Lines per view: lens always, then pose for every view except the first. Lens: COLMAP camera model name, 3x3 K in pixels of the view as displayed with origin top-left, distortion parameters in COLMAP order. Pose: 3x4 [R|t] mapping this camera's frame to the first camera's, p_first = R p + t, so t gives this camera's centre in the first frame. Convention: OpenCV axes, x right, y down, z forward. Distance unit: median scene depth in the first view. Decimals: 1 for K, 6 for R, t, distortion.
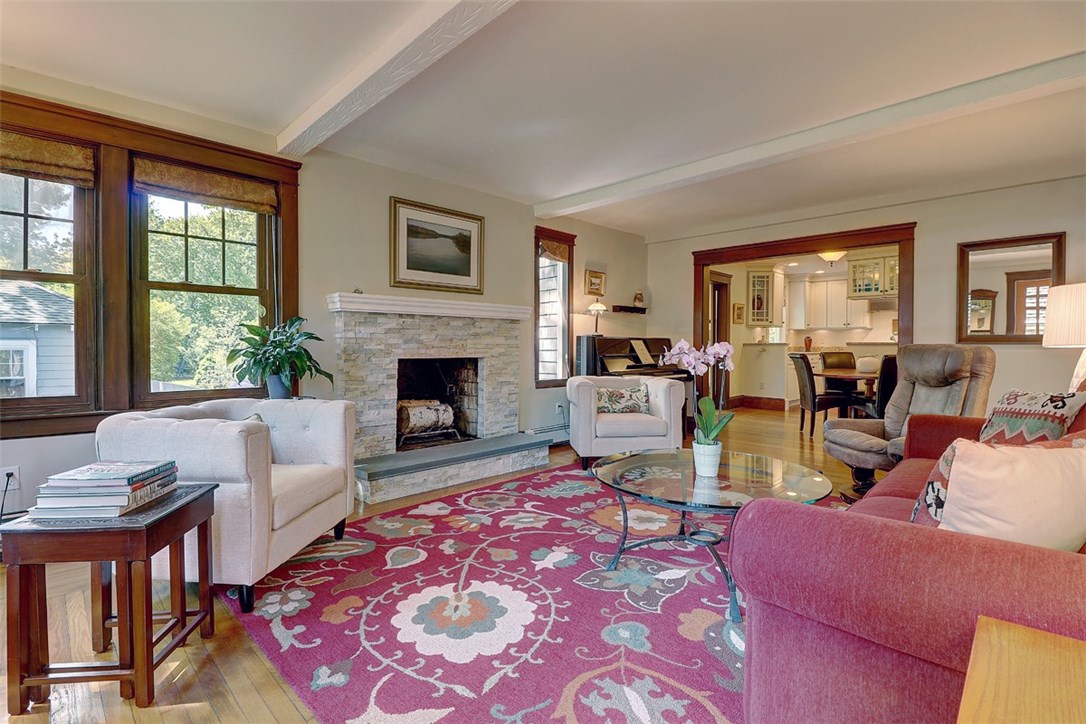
lens RADIAL K [[502.7, 0, 535.1], [0, 502.7, 357.6], [0, 0, 1]] dist [-0.001076, -0.012886]
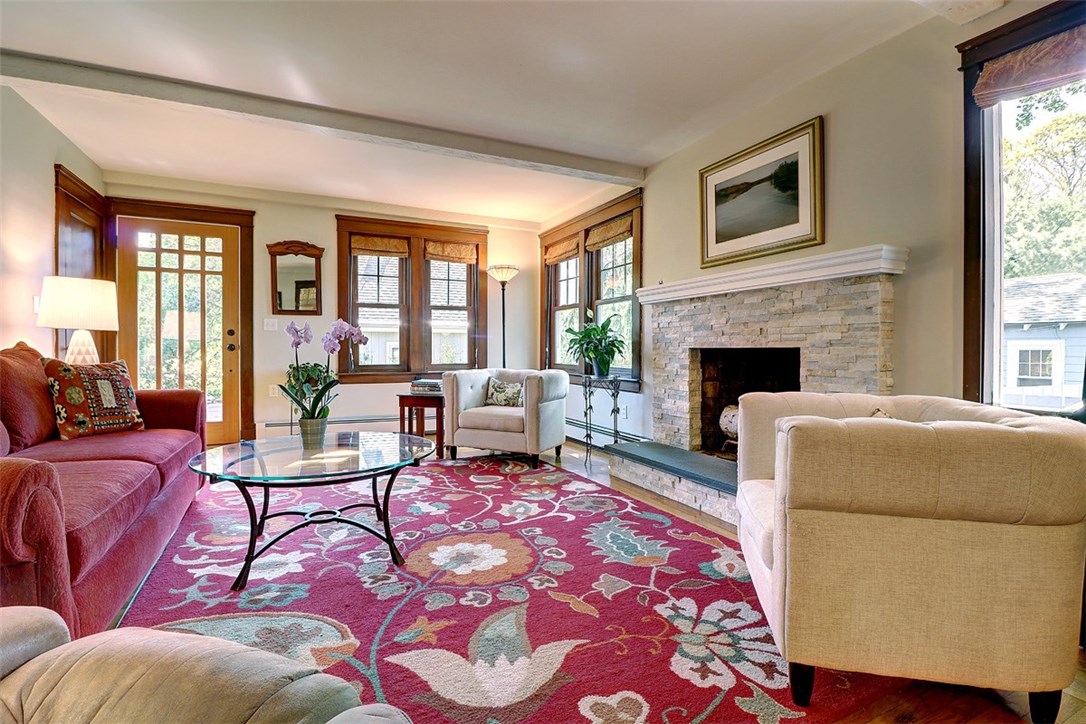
lens RADIAL K [[502.7, 0, 535.1], [0, 502.7, 357.6], [0, 0, 1]] dist [-0.001076, -0.012886]
pose [[-0.336023, 0.011639, -0.941782, 0.763902], [-0.022638, 0.999535, 0.020430, 0.008570], [0.941582, 0.028185, -0.335603, 1.164704]]
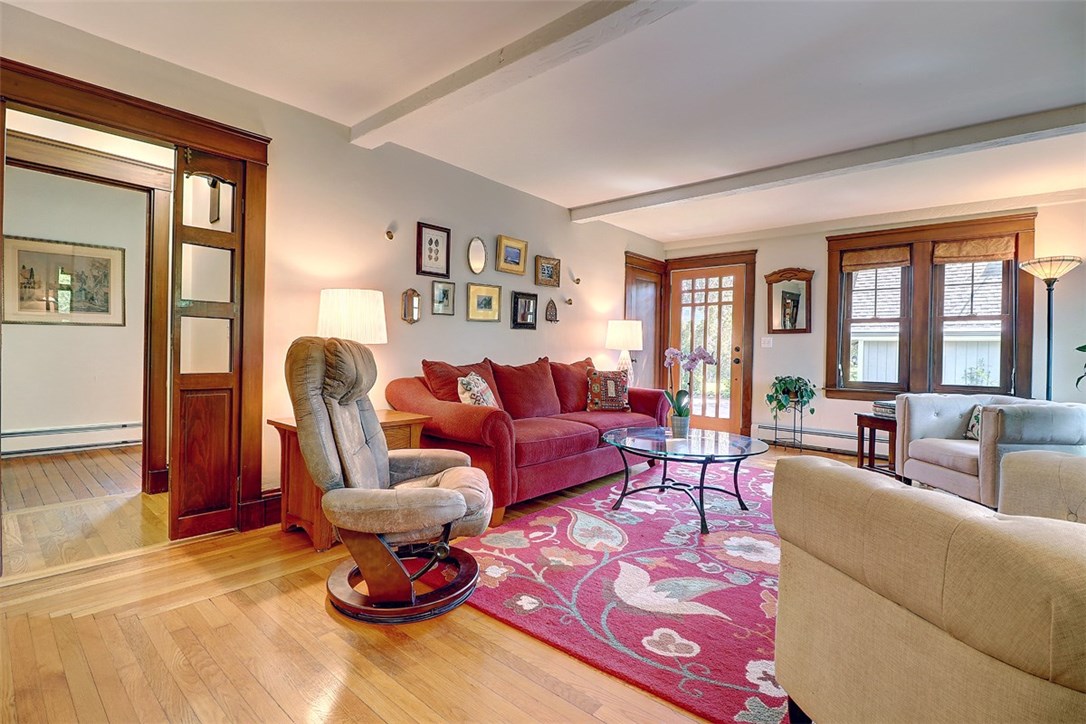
lens RADIAL K [[502.7, 0, 535.1], [0, 502.7, 357.6], [0, 0, 1]] dist [-0.001076, -0.012886]
pose [[-0.996991, -0.018795, -0.075205, 0.578047], [-0.021333, 0.999225, 0.033084, -0.026664], [0.074525, 0.034589, -0.996619, 1.592938]]
